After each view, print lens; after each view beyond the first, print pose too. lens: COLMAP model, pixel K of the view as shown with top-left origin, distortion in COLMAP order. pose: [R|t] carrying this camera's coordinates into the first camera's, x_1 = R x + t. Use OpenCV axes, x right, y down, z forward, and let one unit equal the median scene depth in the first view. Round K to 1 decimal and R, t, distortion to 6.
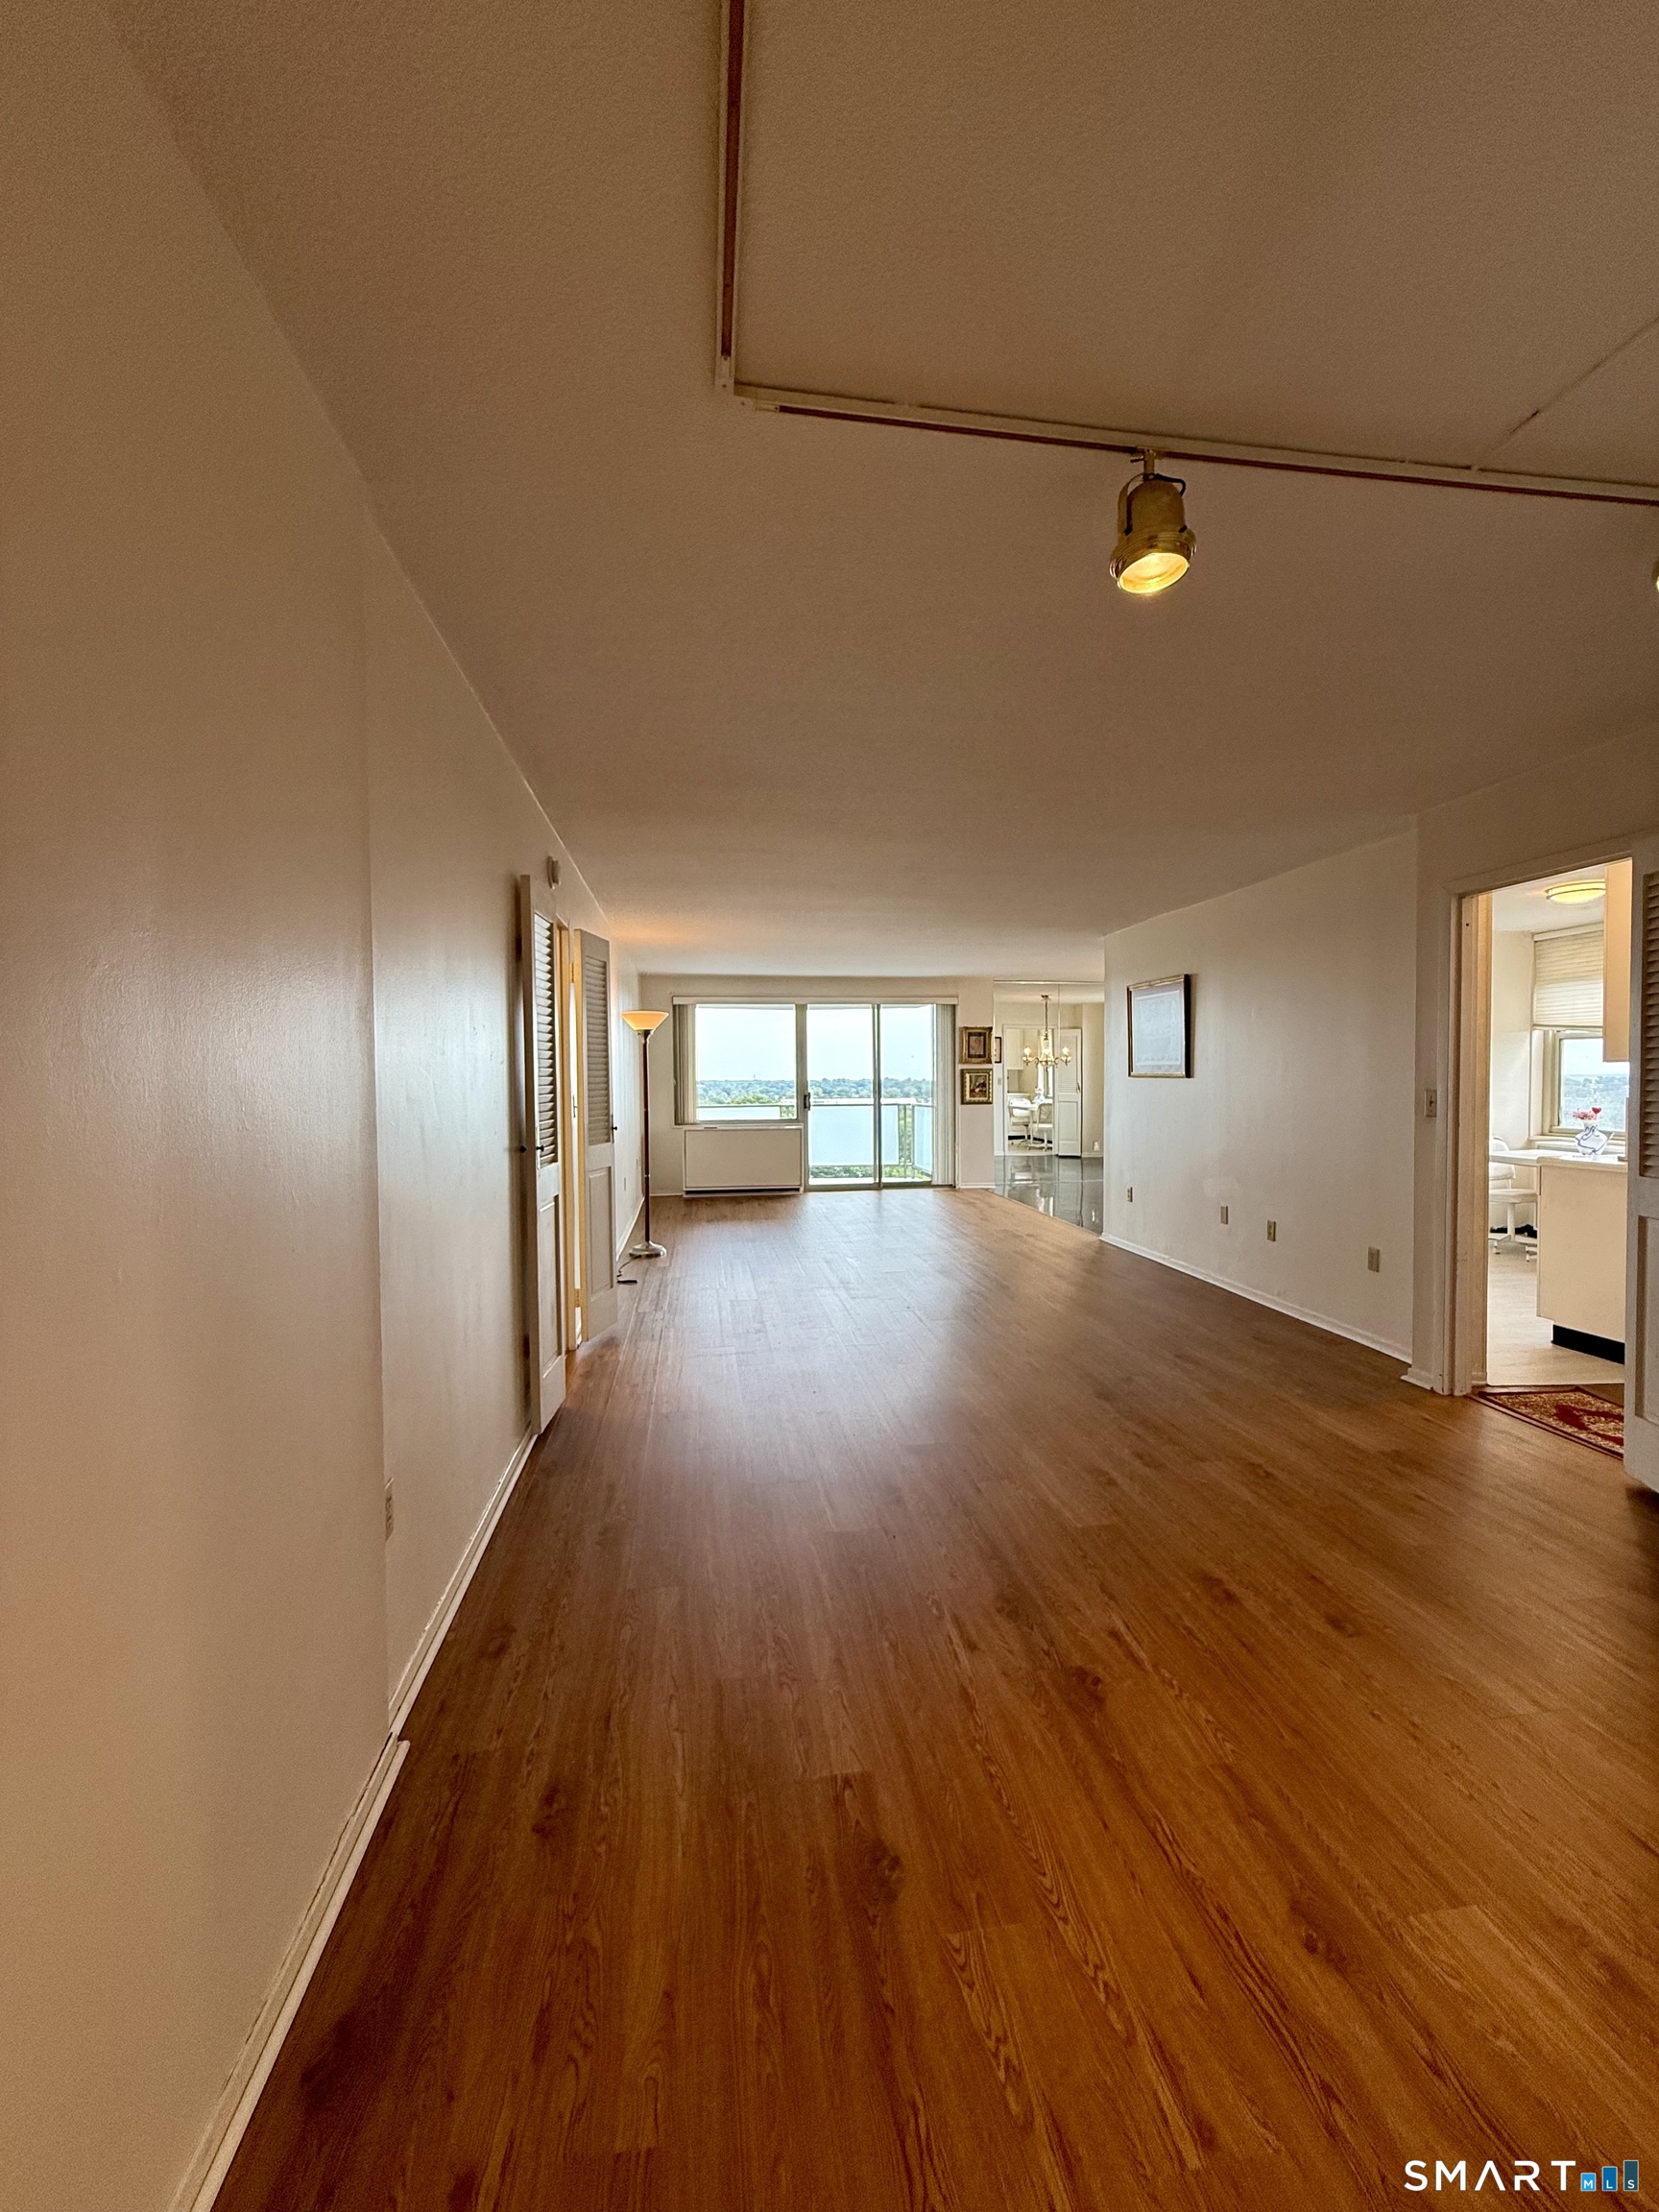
lens RADIAL K [[888.2, 0, 828.7], [0, 888.2, 1100.1], [0, 0, 1]] dist [0.003588, -0.000034]
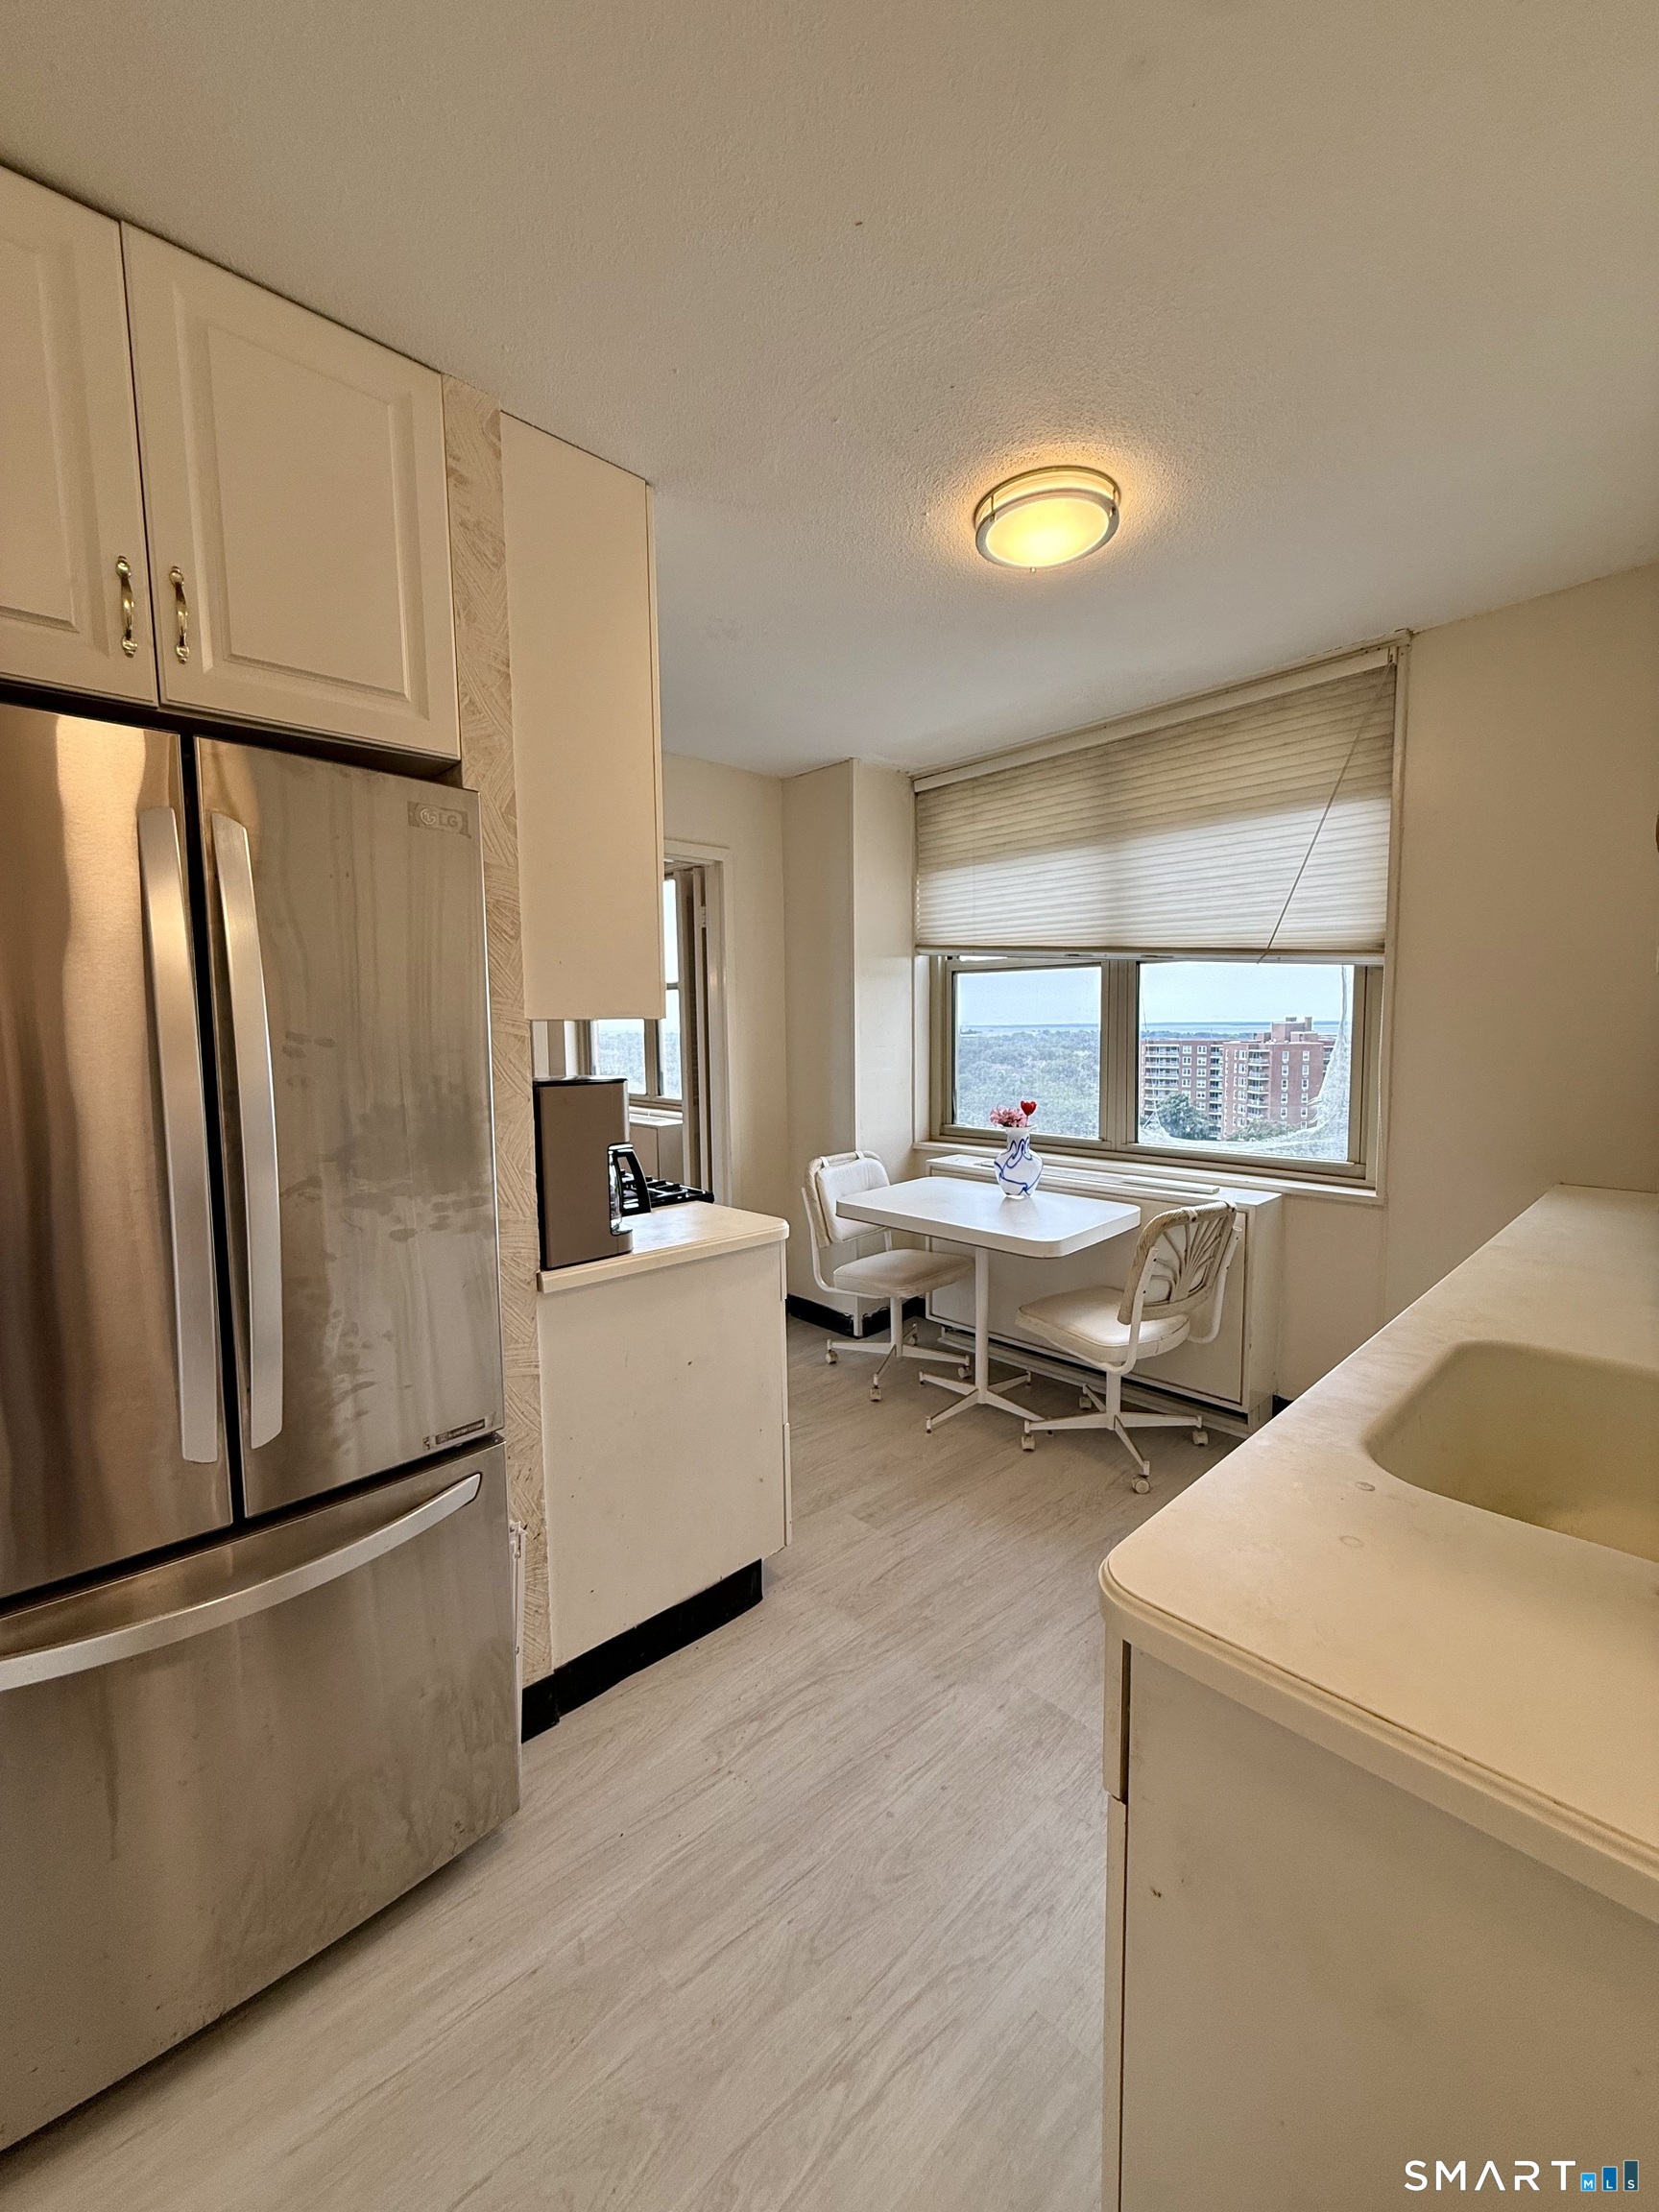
lens RADIAL K [[888.2, 0, 840.6], [0, 888.2, 1096.7], [0, 0, 1]] dist [0.003588, -0.000034]
pose [[0.797695, -0.058598, 0.600207, 0.421104], [0.014785, 0.996869, 0.077674, -0.033523], [-0.602879, -0.053086, 0.796064, 0.592477]]
